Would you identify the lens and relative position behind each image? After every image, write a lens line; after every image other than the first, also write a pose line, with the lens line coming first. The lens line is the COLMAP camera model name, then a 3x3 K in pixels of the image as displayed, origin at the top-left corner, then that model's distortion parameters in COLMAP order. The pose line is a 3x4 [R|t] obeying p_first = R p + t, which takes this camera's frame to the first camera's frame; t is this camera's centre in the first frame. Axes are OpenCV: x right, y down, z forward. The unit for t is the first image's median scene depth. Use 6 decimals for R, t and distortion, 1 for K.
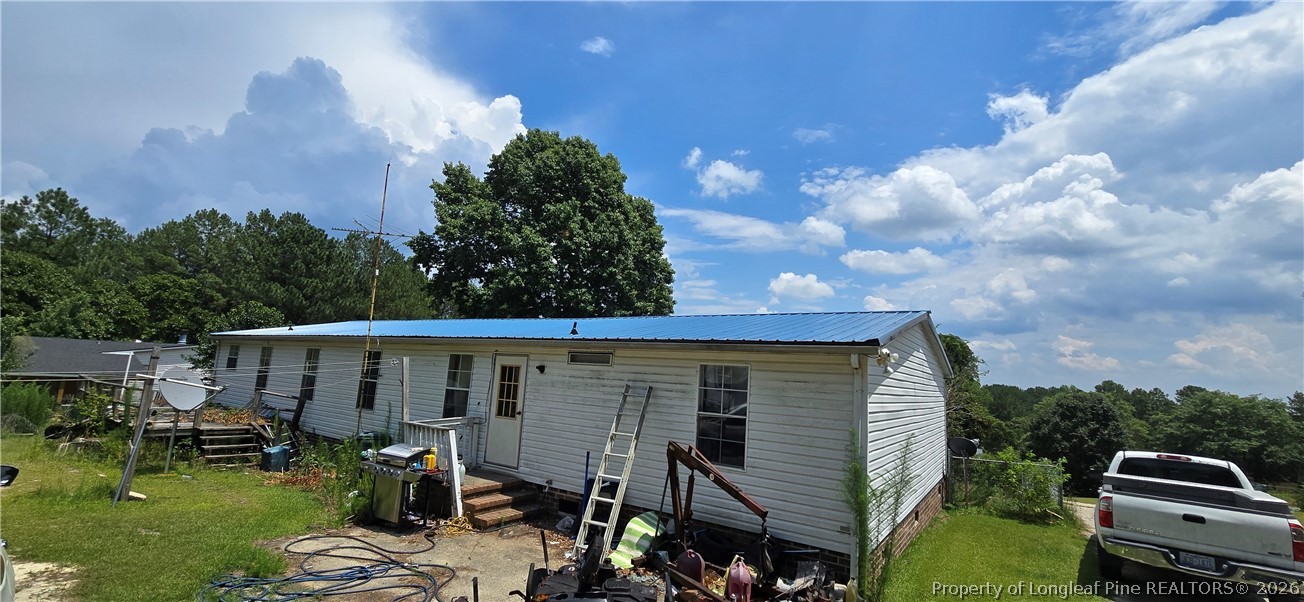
lens RADIAL K [[542.6, 0, 656.6], [0, 542.6, 300.3], [0, 0, 1]] dist [0.001796, -0.000161]
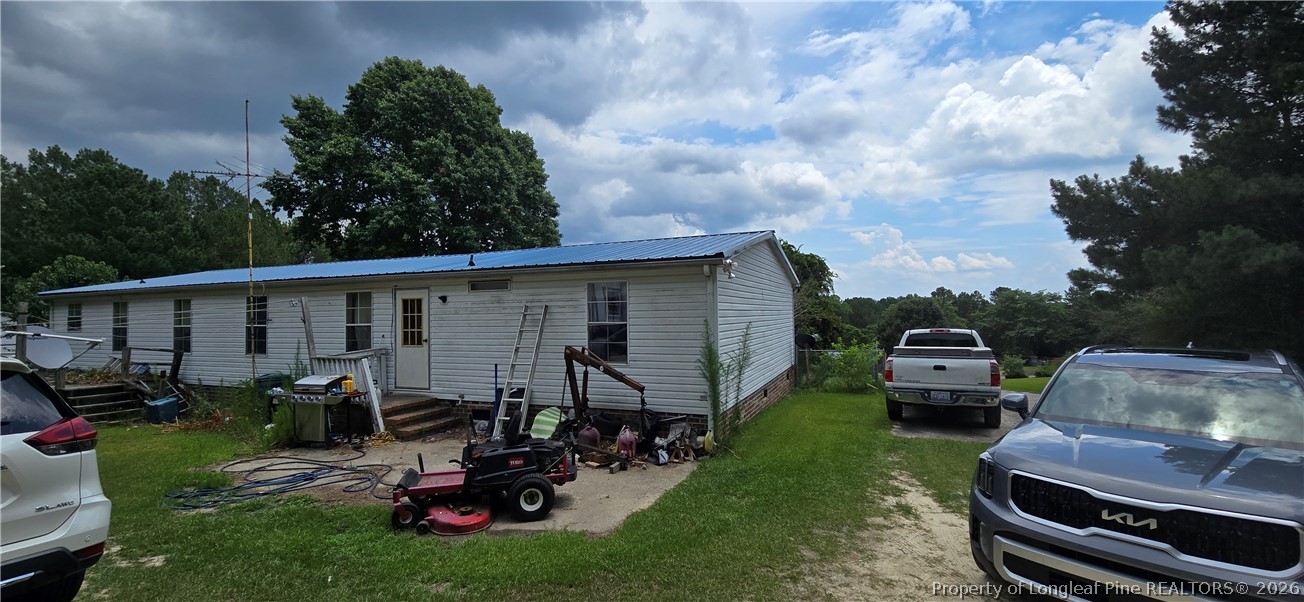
lens RADIAL K [[542.6, 0, 656.6], [0, 542.6, 300.3], [0, 0, 1]] dist [0.001796, -0.000161]
pose [[0.977420, -0.069214, 0.199651, -0.009577], [0.044223, 0.990913, 0.127025, 0.008287], [-0.206628, -0.115327, 0.971599, -0.152302]]
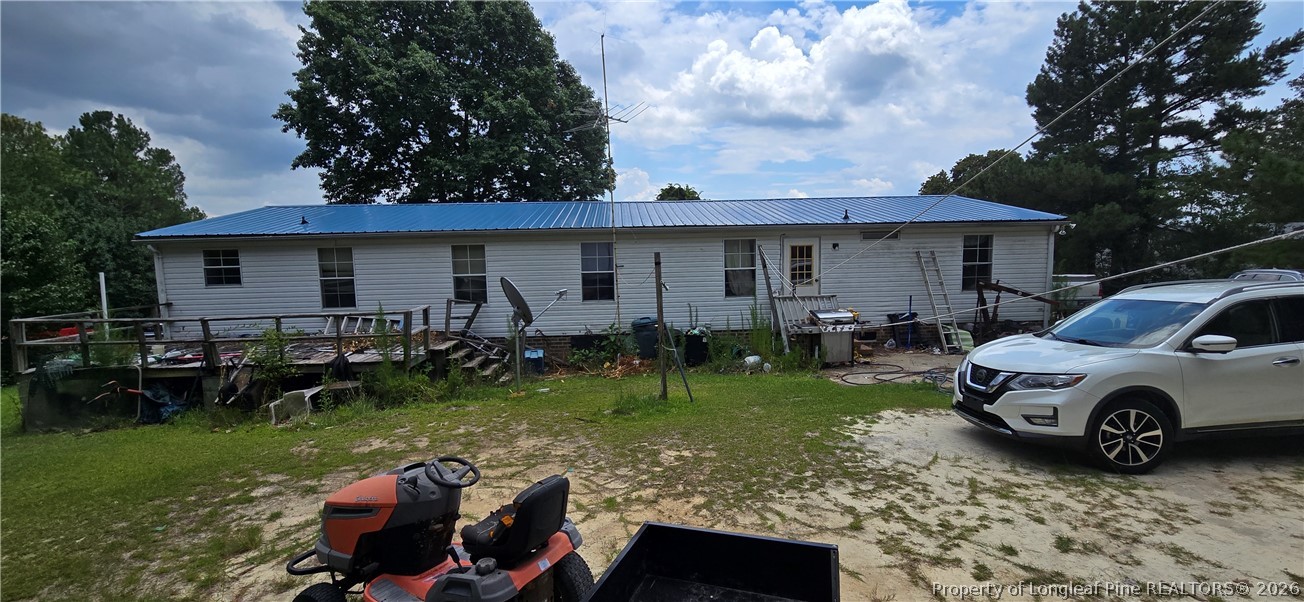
lens RADIAL K [[578.1, 0, 652.0], [0, 578.1, 301.0], [0, 0, 1]] dist [0.001283, 0.000005]
pose [[0.770809, -0.132516, 0.623131, -1.422332], [-0.024027, 0.971384, 0.236297, -0.065597], [-0.636613, -0.197112, 0.745568, 0.193930]]
